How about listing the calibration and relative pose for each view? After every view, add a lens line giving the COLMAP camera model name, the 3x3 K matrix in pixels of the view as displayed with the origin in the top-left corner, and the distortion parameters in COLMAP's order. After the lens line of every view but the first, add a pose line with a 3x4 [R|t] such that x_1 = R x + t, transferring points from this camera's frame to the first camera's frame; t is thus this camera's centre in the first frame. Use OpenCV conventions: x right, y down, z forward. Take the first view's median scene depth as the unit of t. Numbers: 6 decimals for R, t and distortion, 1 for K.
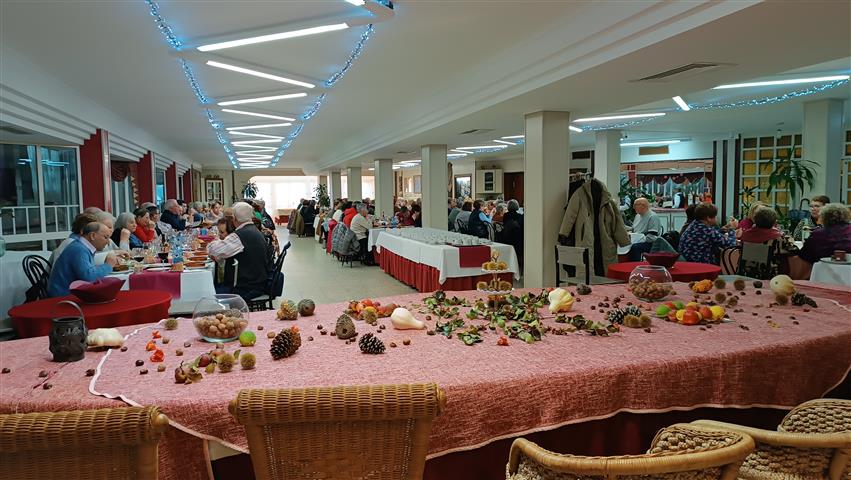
lens RADIAL K [[589.8, 0, 422.1], [0, 589.8, 238.8], [0, 0, 1]] dist [0.039882, -0.072087]
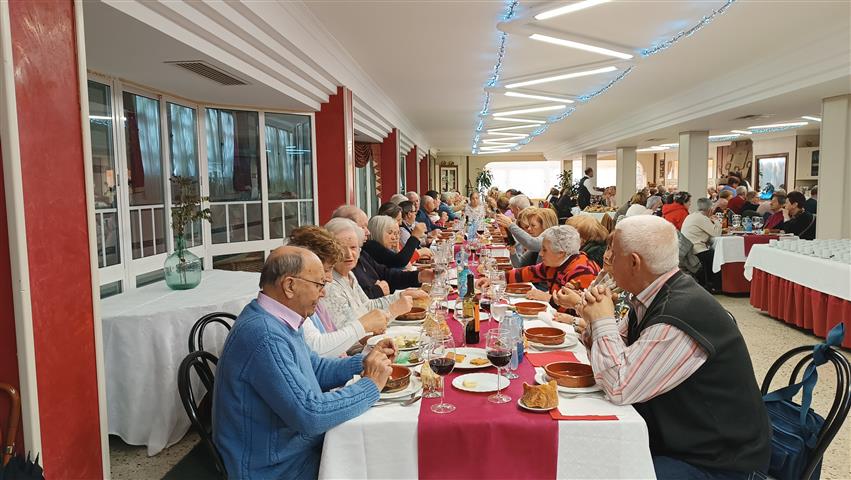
lens RADIAL K [[602.0, 0, 425.8], [0, 602.0, 241.8], [0, 0, 1]] dist [0.019465, -0.021945]
pose [[0.939875, 0.029630, -0.340230, -0.143088], [-0.021739, 0.999399, 0.026983, -0.019364], [0.340826, -0.017965, 0.939955, 0.255326]]
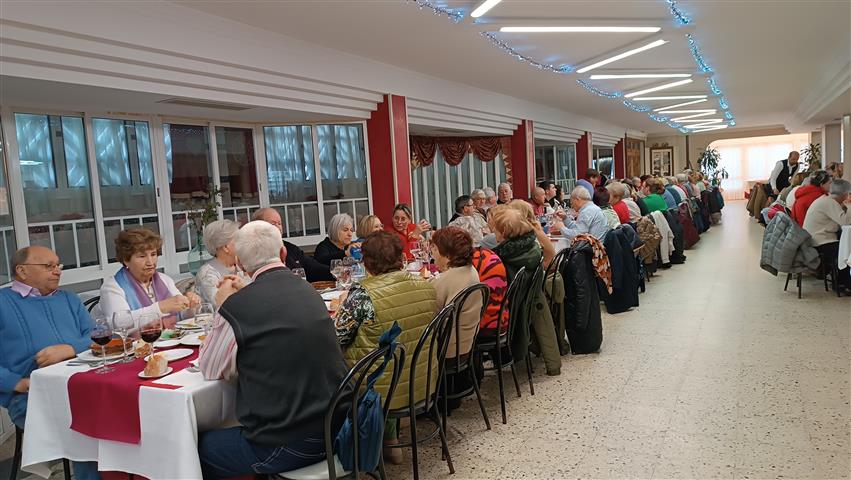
lens RADIAL K [[602.0, 0, 425.8], [0, 602.0, 241.8], [0, 0, 1]] dist [0.019465, -0.021945]
pose [[0.717652, 0.034512, -0.695546, 0.015629], [0.001151, 0.998711, 0.050741, -0.026242], [0.696401, -0.037215, 0.716688, 0.324586]]
